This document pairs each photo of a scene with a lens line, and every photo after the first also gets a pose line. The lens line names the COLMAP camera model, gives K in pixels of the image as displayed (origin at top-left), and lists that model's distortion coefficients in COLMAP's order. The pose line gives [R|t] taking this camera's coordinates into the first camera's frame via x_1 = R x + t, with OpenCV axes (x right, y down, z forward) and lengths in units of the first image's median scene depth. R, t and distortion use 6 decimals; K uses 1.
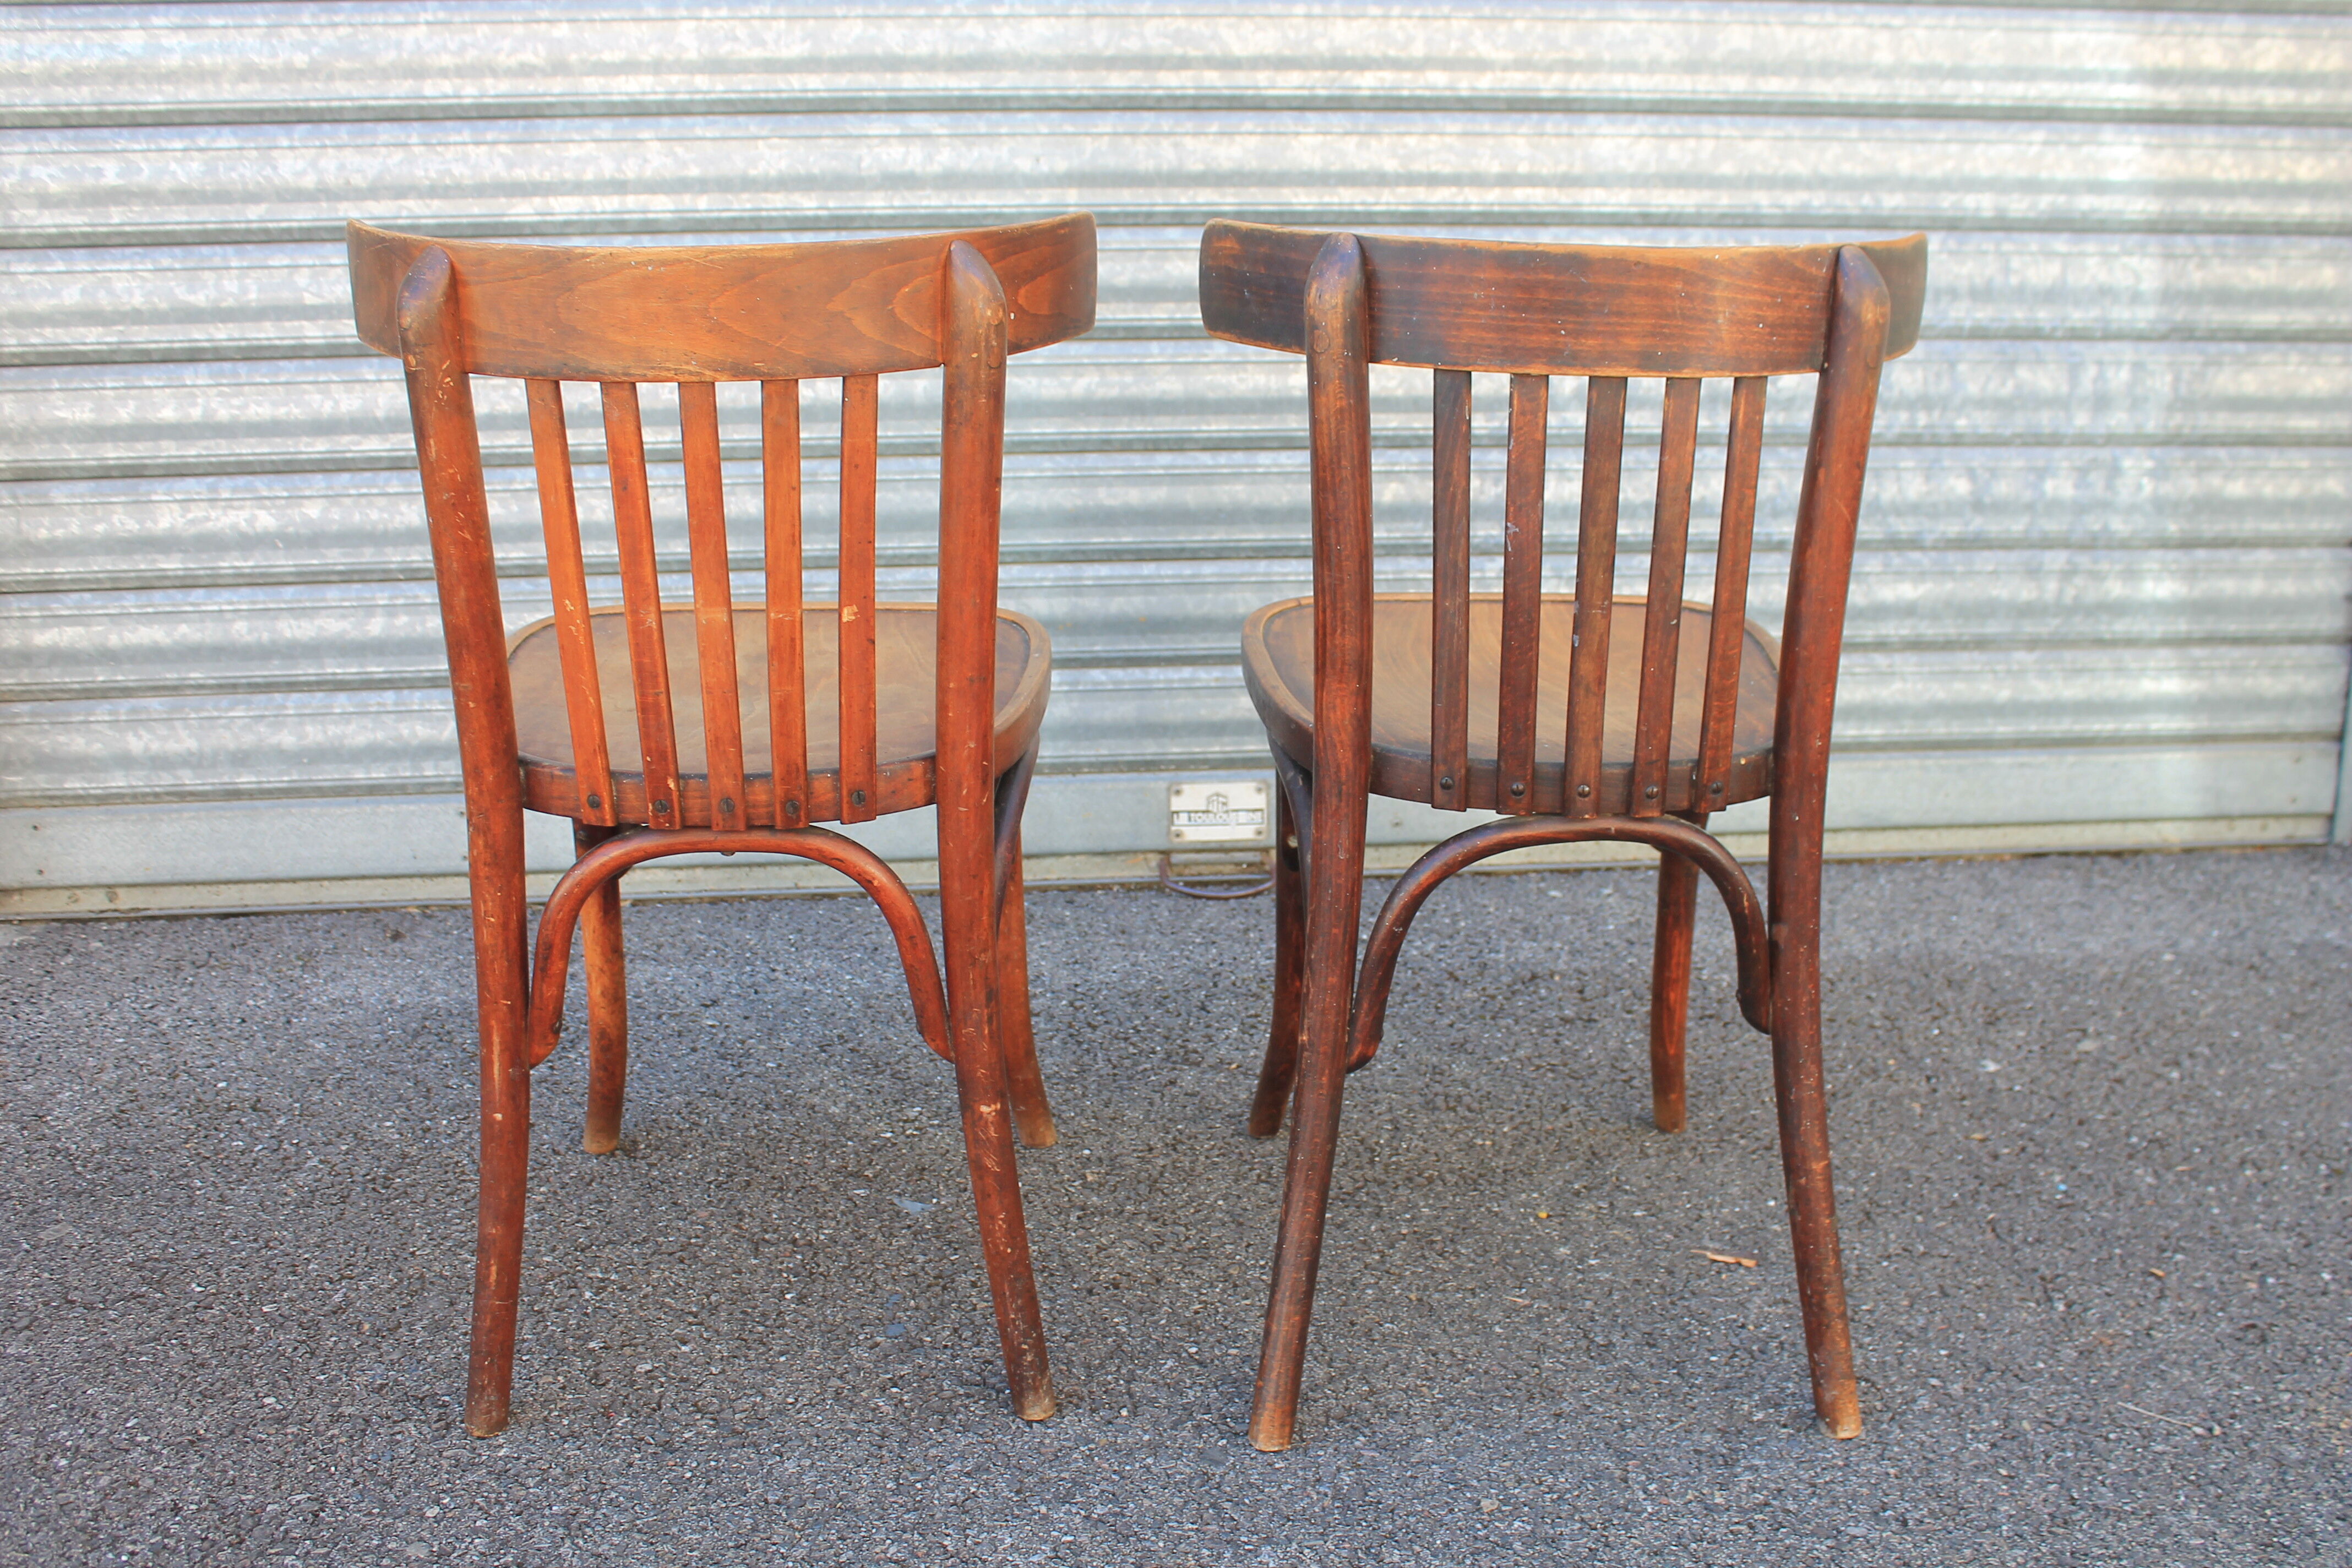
lens RADIAL K [[2286.9, 0, 1183.4], [0, 2286.9, 794.5], [0, 0, 1]] dist [-0.046031, 0.000000]
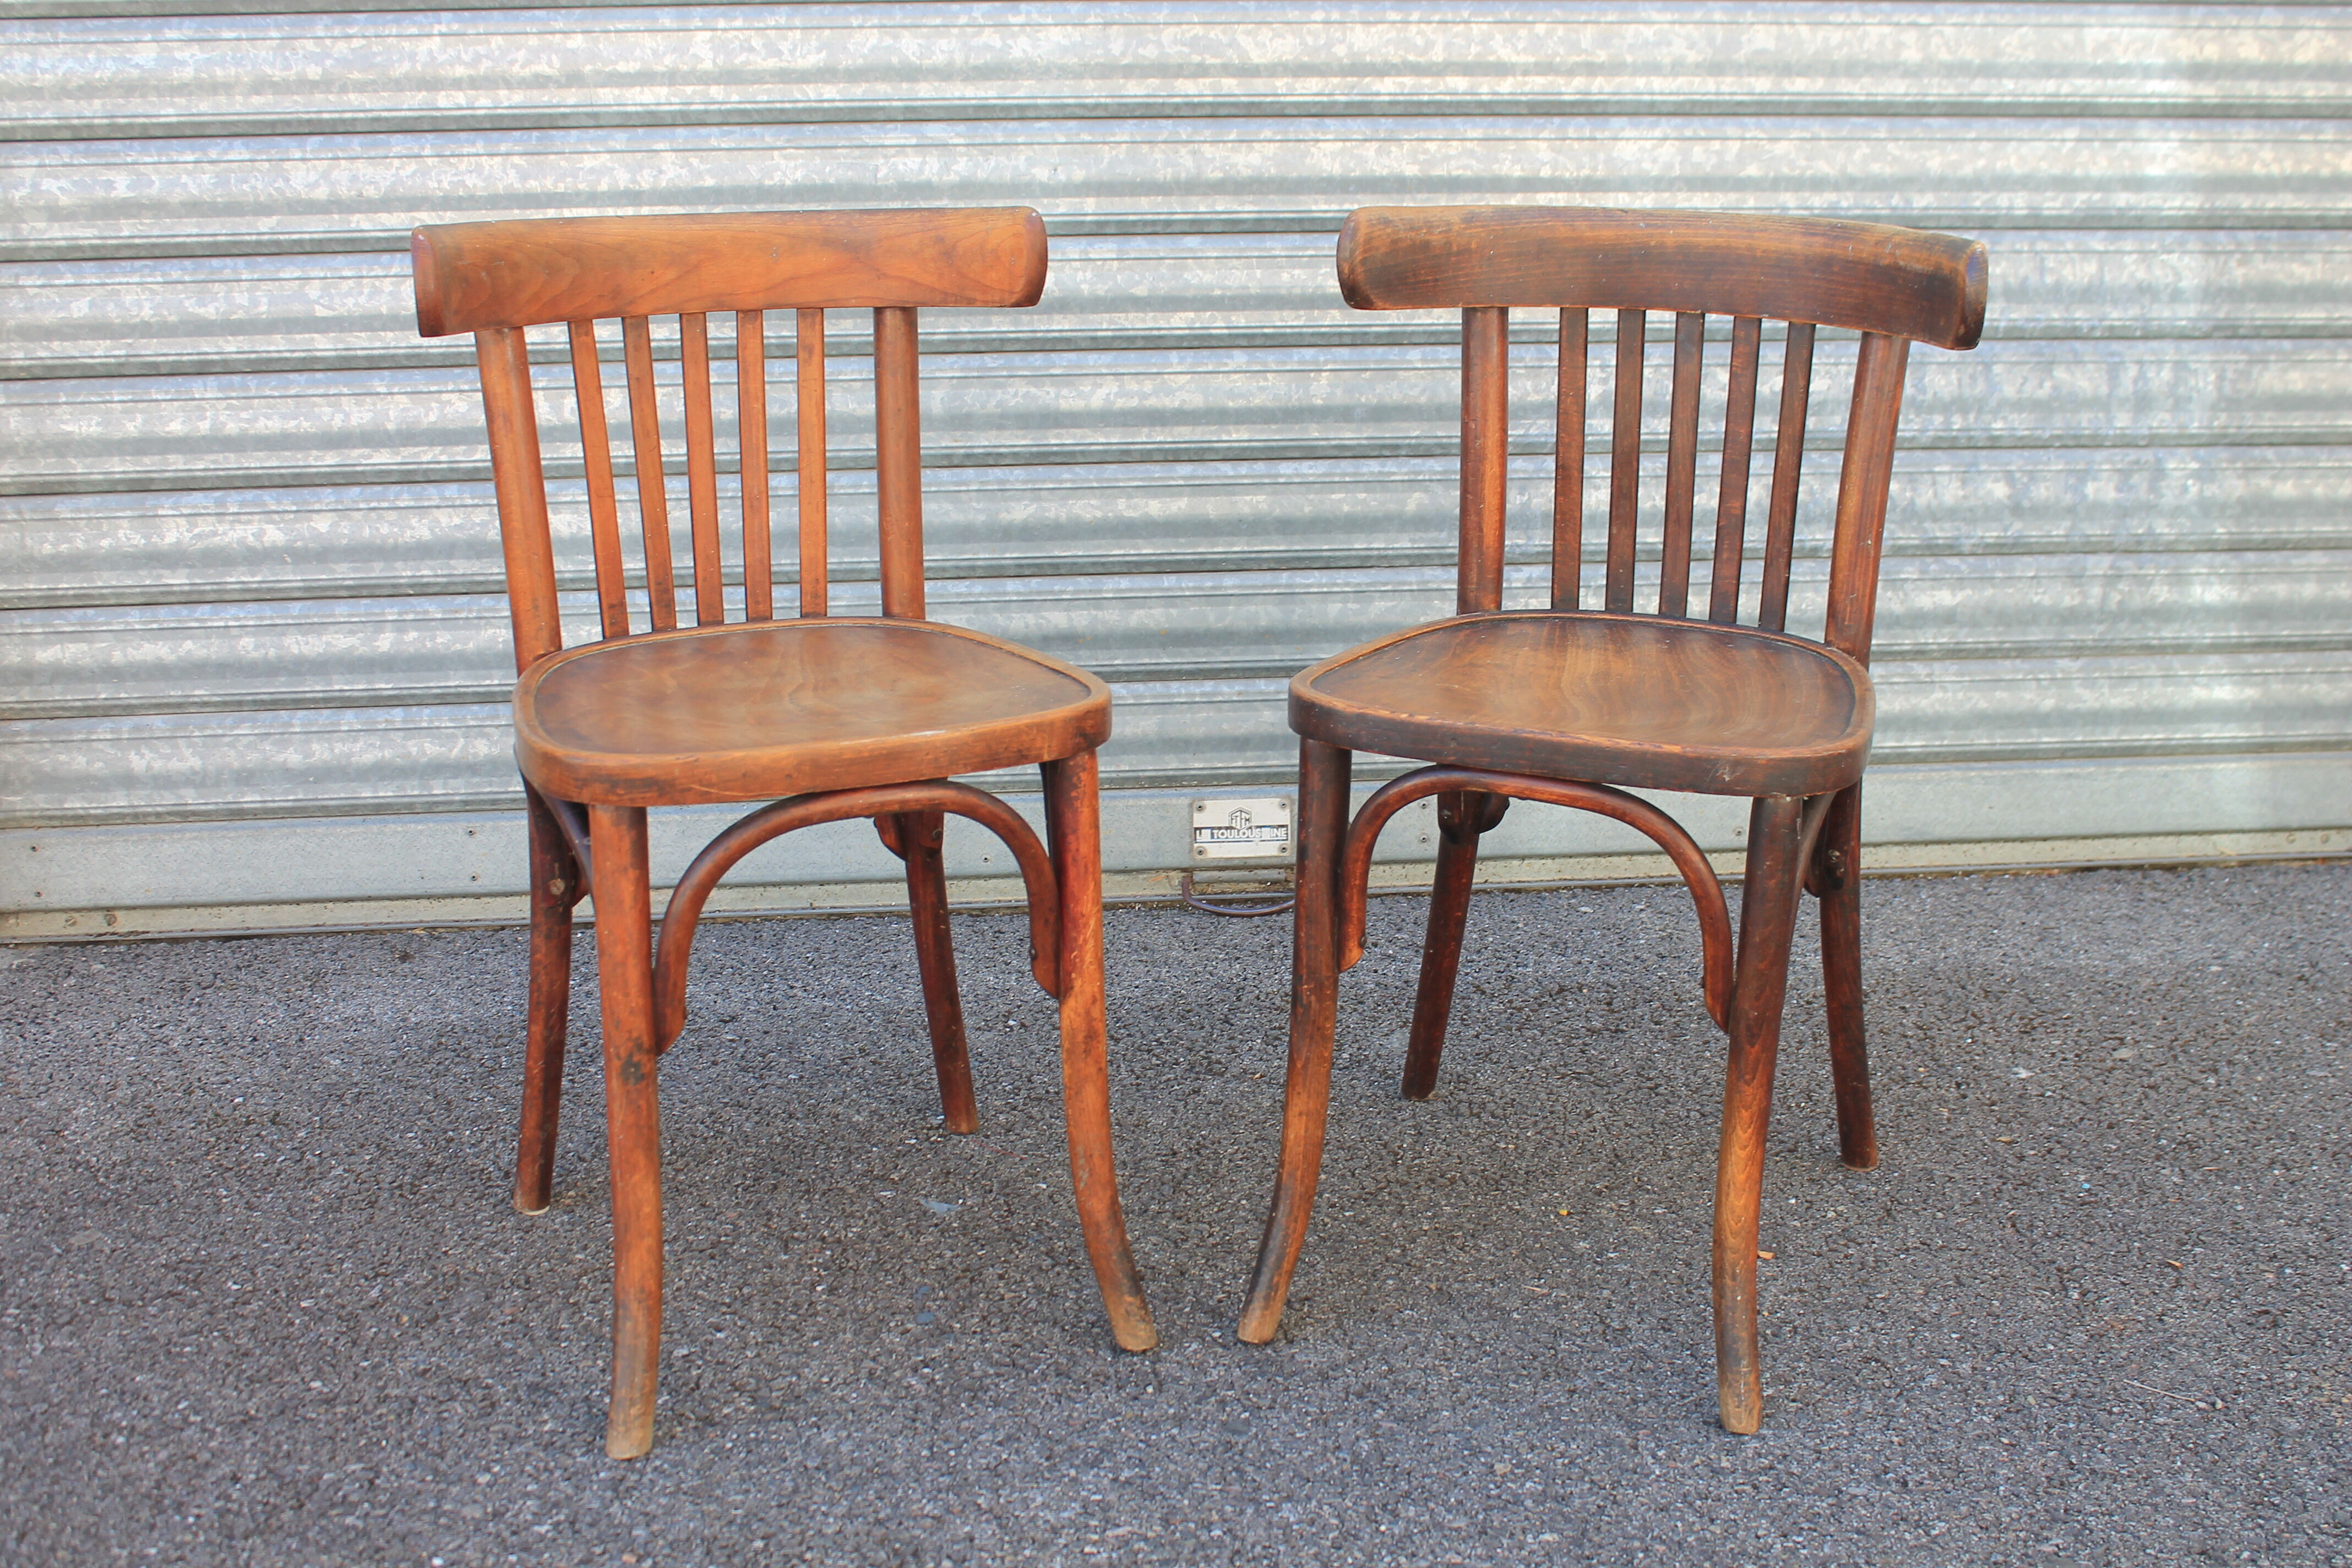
lens RADIAL K [[2580.6, 0, 1186.2], [0, 2580.6, 783.7], [0, 0, 1]] dist [-0.014571, 0.000000]
pose [[0.999947, -0.005557, -0.008661, 0.001521], [0.005327, 0.999638, -0.026378, 0.020206], [0.008805, 0.026331, 0.999615, -0.121007]]
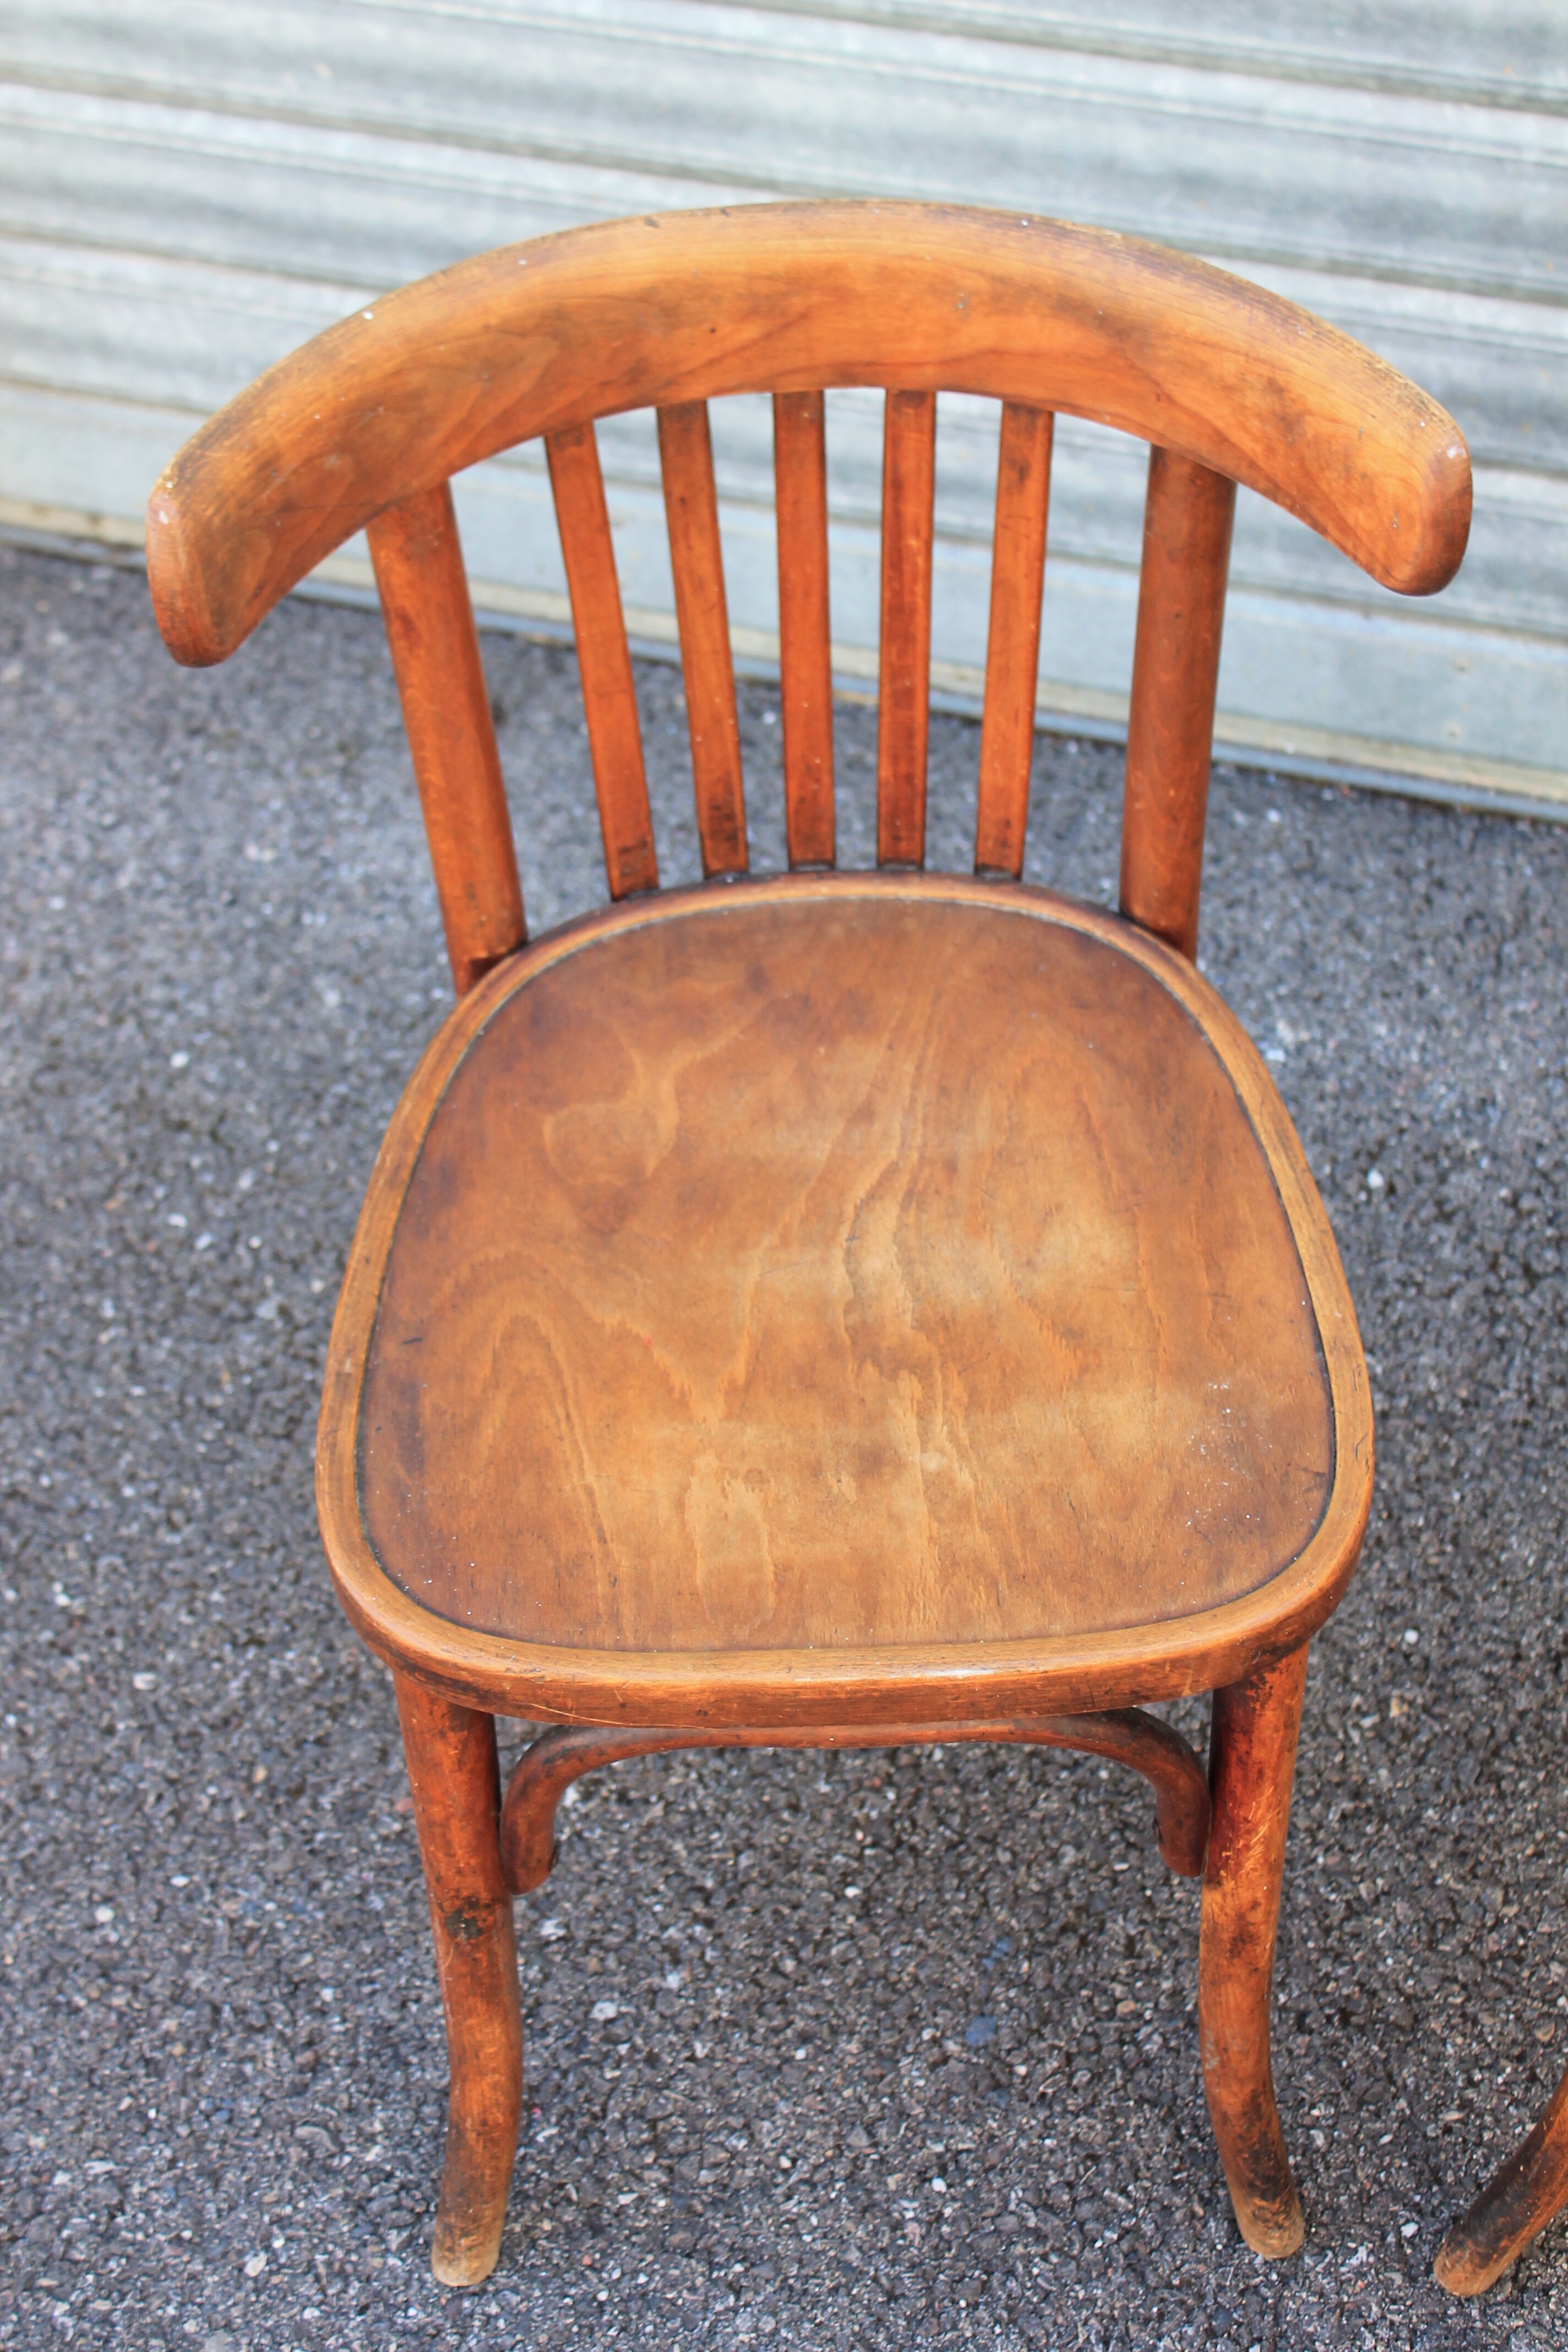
lens RADIAL K [[3722.9, 0, 787.2], [0, 3722.9, 1175.2], [0, 0, 1]] dist [-0.013780, 0.000000]
pose [[0.924986, 0.263144, -0.274147, 0.037936], [-0.084016, 0.845200, 0.527805, -0.400606], [0.370597, -0.465179, 0.803907, 0.177172]]
